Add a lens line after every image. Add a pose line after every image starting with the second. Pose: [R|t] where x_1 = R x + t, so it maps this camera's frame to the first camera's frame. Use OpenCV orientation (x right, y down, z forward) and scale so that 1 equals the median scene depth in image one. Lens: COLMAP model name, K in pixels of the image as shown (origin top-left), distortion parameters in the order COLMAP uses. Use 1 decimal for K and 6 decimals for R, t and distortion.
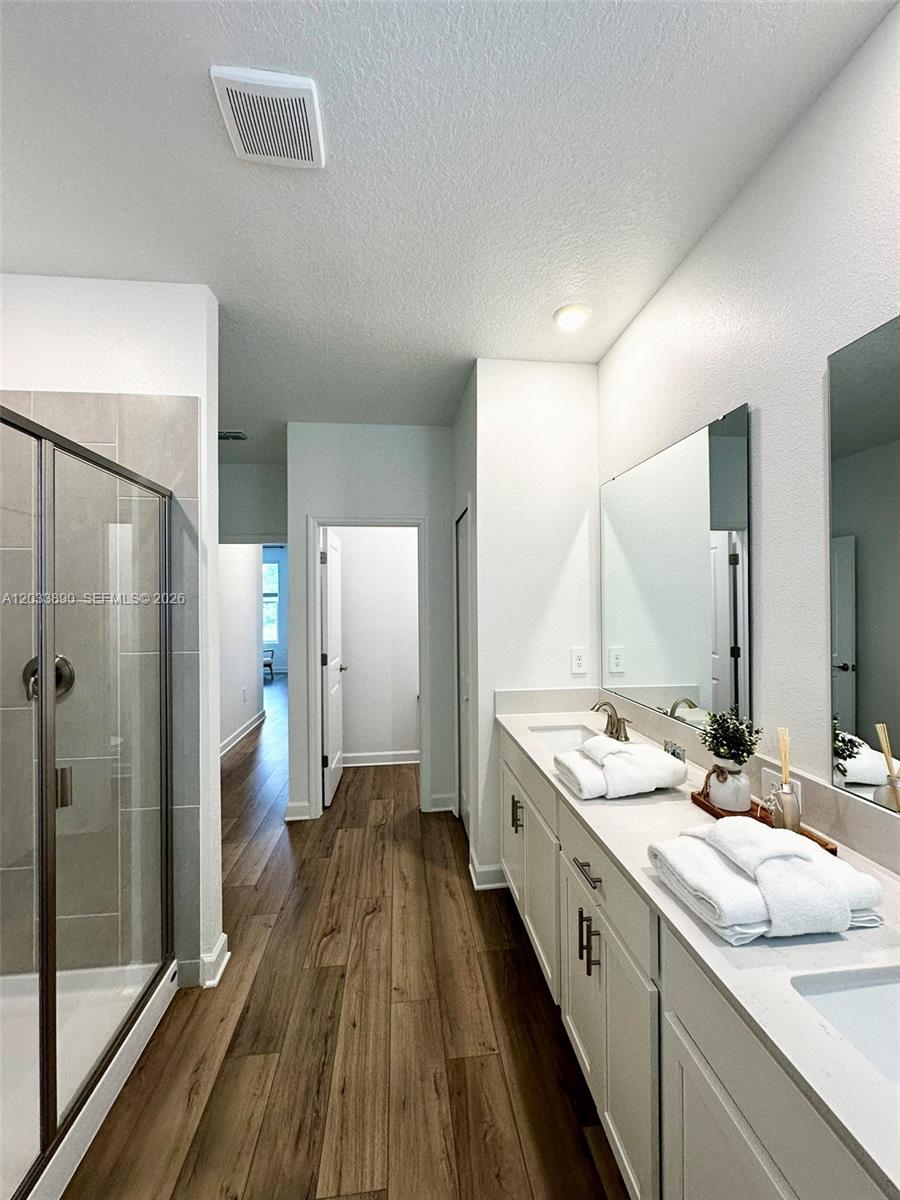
lens RADIAL K [[479.4, 0, 448.9], [0, 479.4, 600.9], [0, 0, 1]] dist [0.001775, 0.000251]
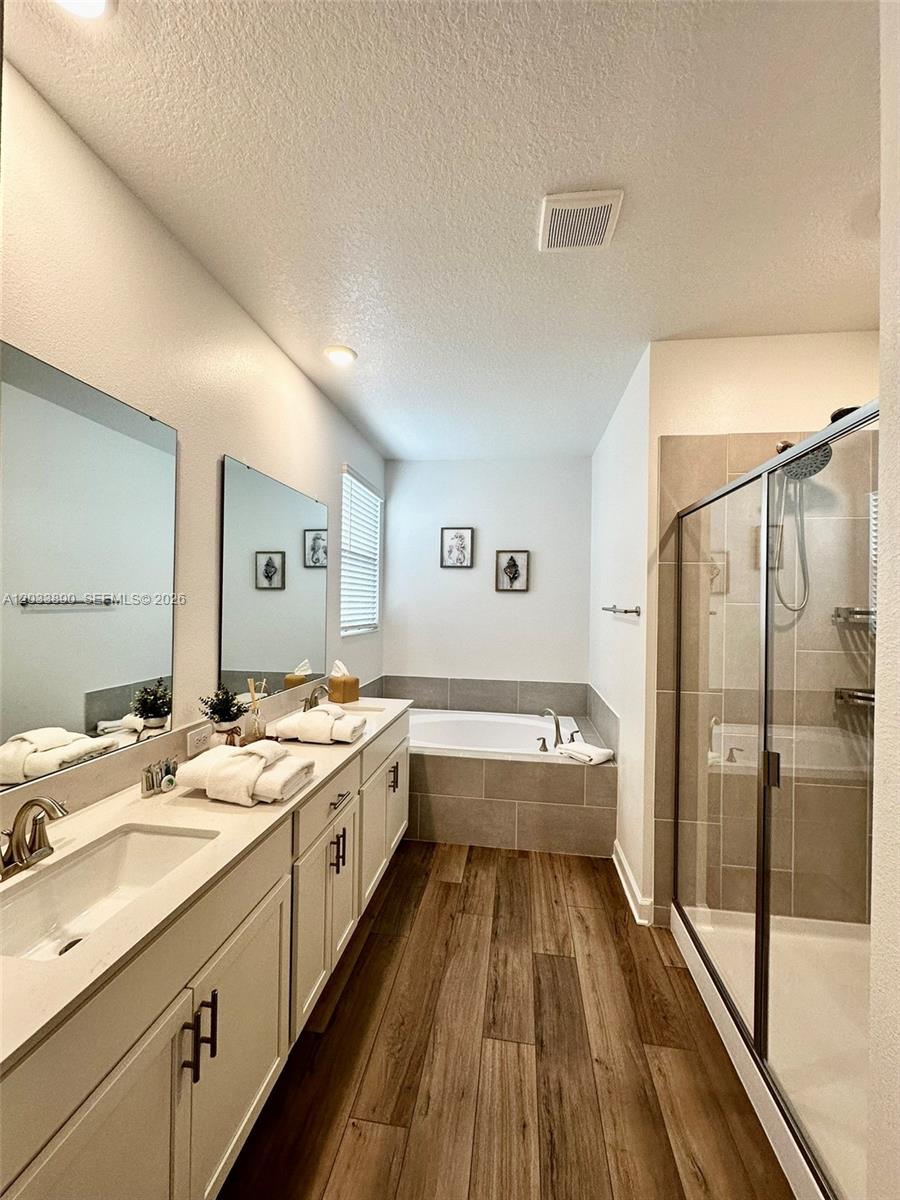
lens RADIAL K [[479.4, 0, 452.0], [0, 479.4, 600.4], [0, 0, 1]] dist [0.001775, 0.000251]
pose [[-0.968810, -0.004173, 0.247770, -0.315348], [-0.006582, 0.999939, -0.008894, 0.004116], [-0.247718, -0.010248, -0.968778, 1.976514]]
